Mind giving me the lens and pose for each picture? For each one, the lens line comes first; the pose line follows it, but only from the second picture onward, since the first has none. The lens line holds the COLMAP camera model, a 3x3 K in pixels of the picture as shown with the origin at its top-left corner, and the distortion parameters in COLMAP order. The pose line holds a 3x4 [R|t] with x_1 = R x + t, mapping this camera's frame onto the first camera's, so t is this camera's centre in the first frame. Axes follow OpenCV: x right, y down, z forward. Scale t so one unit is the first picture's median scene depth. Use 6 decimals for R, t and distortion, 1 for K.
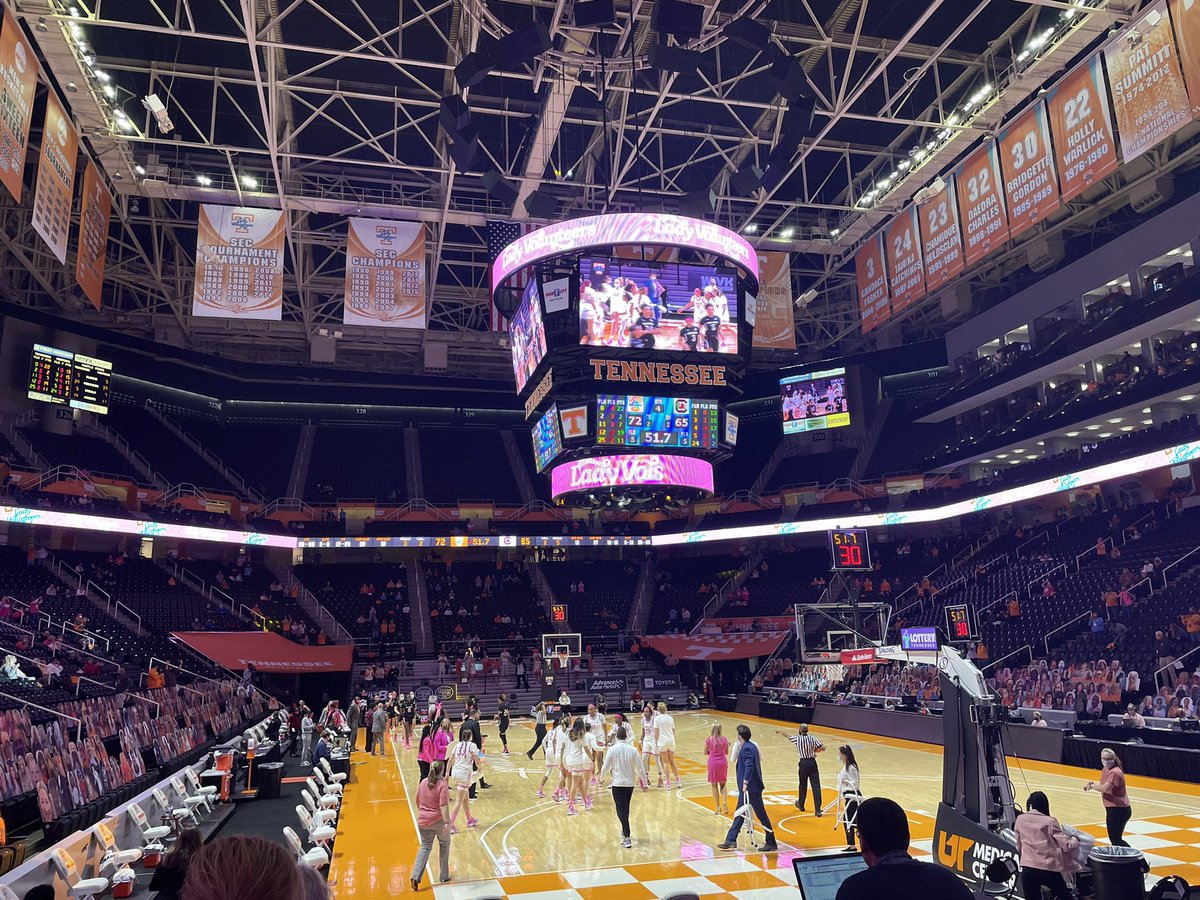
lens RADIAL K [[889.3, 0, 601.6], [0, 889.3, 438.3], [0, 0, 1]] dist [0.095648, -0.121045]
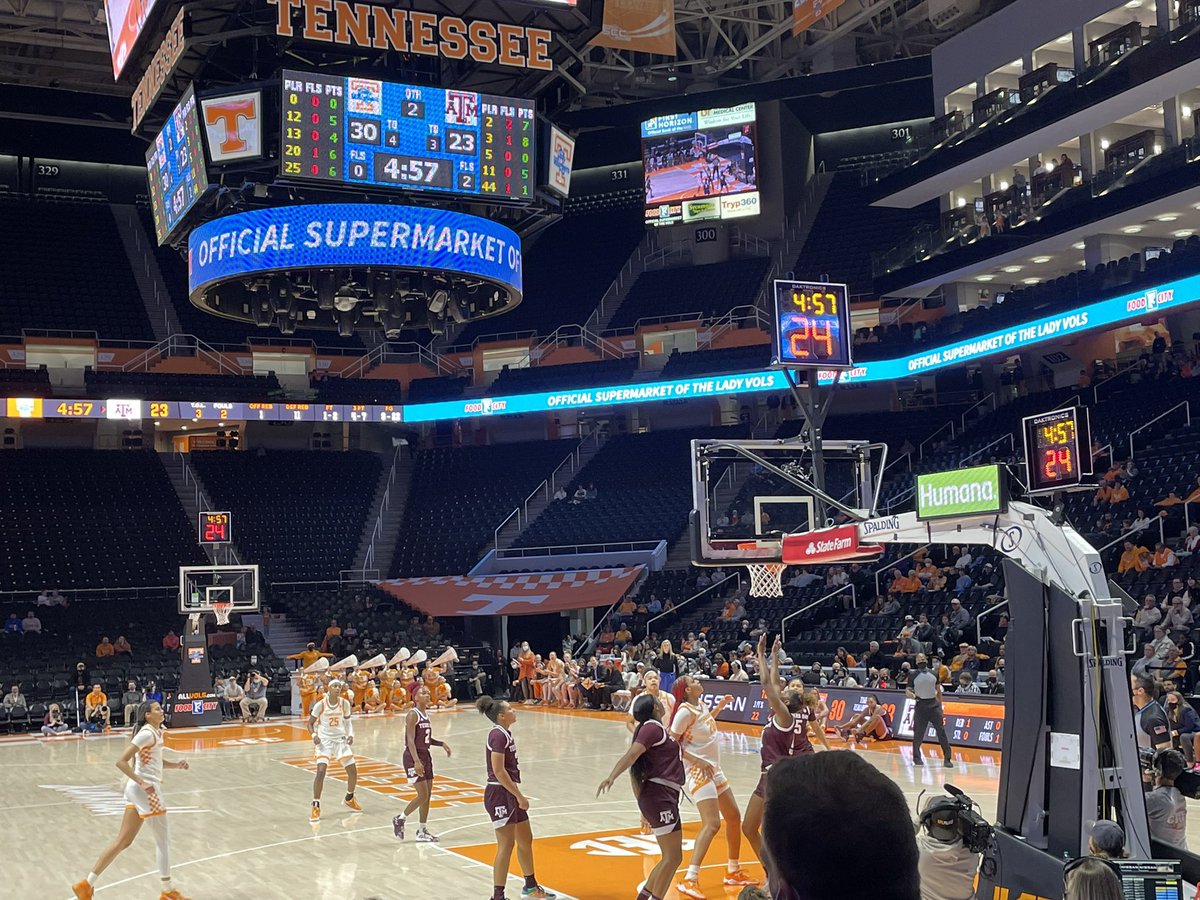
lens RADIAL K [[1546.8, 0, 608.0], [0, 1546.8, 454.7], [0, 0, 1]] dist [0.125792, -0.219101]
pose [[0.982863, 0.009488, 0.184095, 0.007314], [-0.032205, 0.992153, 0.120808, 0.029695], [-0.181504, -0.124667, 0.975456, 0.067306]]
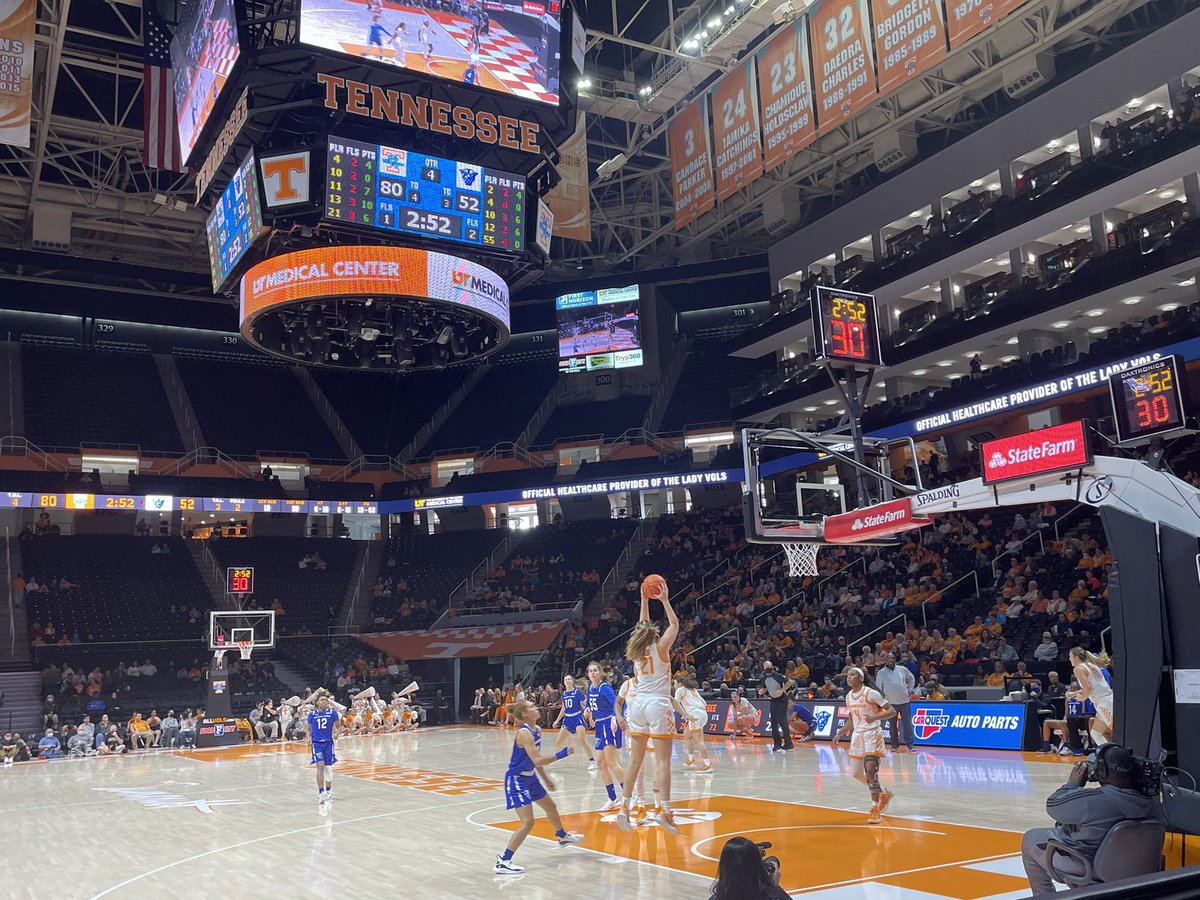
lens RADIAL K [[1107.0, 0, 600.5], [0, 1107.0, 439.2], [0, 0, 1]] dist [0.106317, -0.143239]
pose [[0.964285, 0.038075, 0.262116, -0.009766], [-0.042712, 0.999015, 0.012017, 0.057600], [-0.261401, -0.022783, 0.964961, 0.124385]]
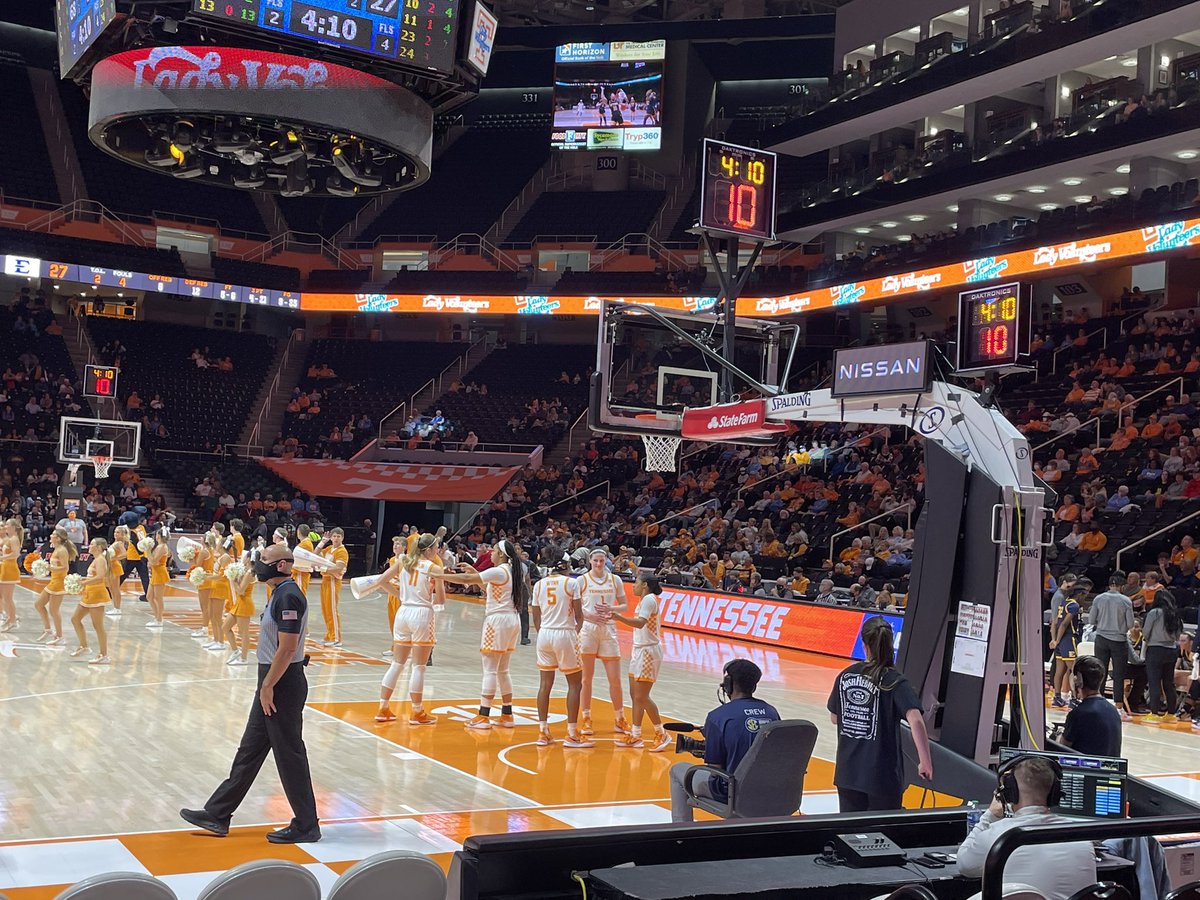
lens RADIAL K [[1430.3, 0, 603.5], [0, 1430.3, 453.5], [0, 0, 1]] dist [0.125107, -0.245292]
pose [[0.959542, 0.093725, 0.265510, 0.010527], [-0.141094, 0.976090, 0.165350, 0.043775], [-0.243664, -0.196122, 0.949823, 0.094413]]
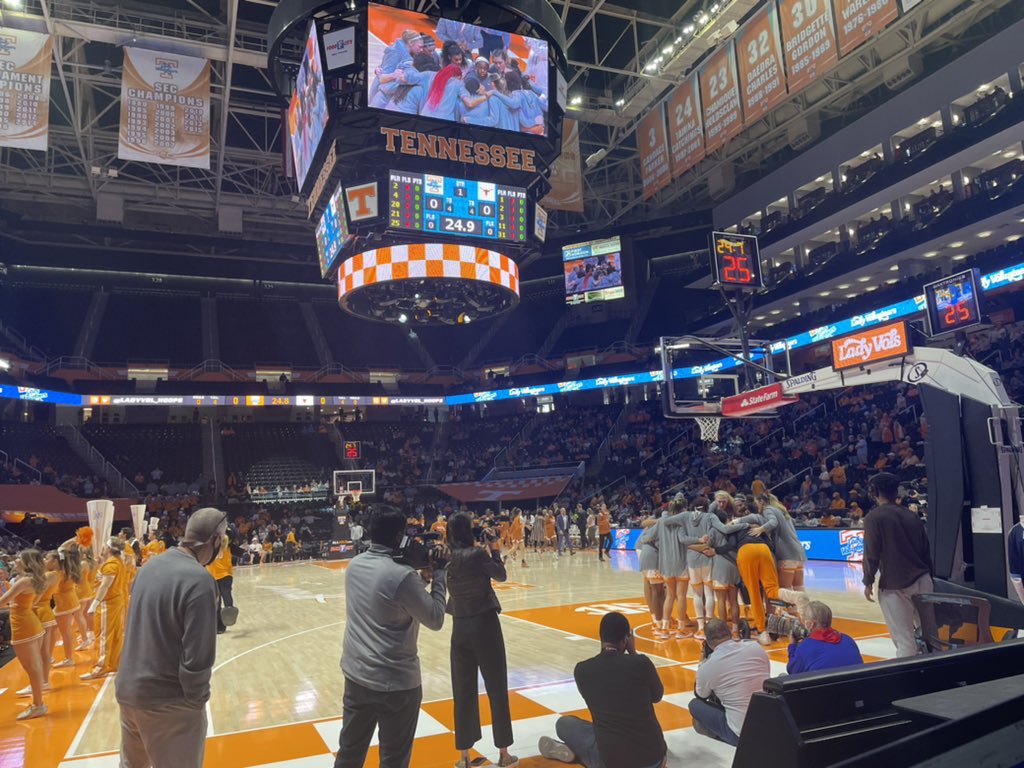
lens RADIAL K [[758.5, 0, 515.1], [0, 758.5, 377.9], [0, 0, 1]] dist [0.097194, -0.123408]
pose [[0.988531, 0.002259, 0.151000, 0.001913], [-0.009913, 0.998702, 0.049953, 0.058164], [-0.150692, -0.050877, 0.987271, 0.125696]]
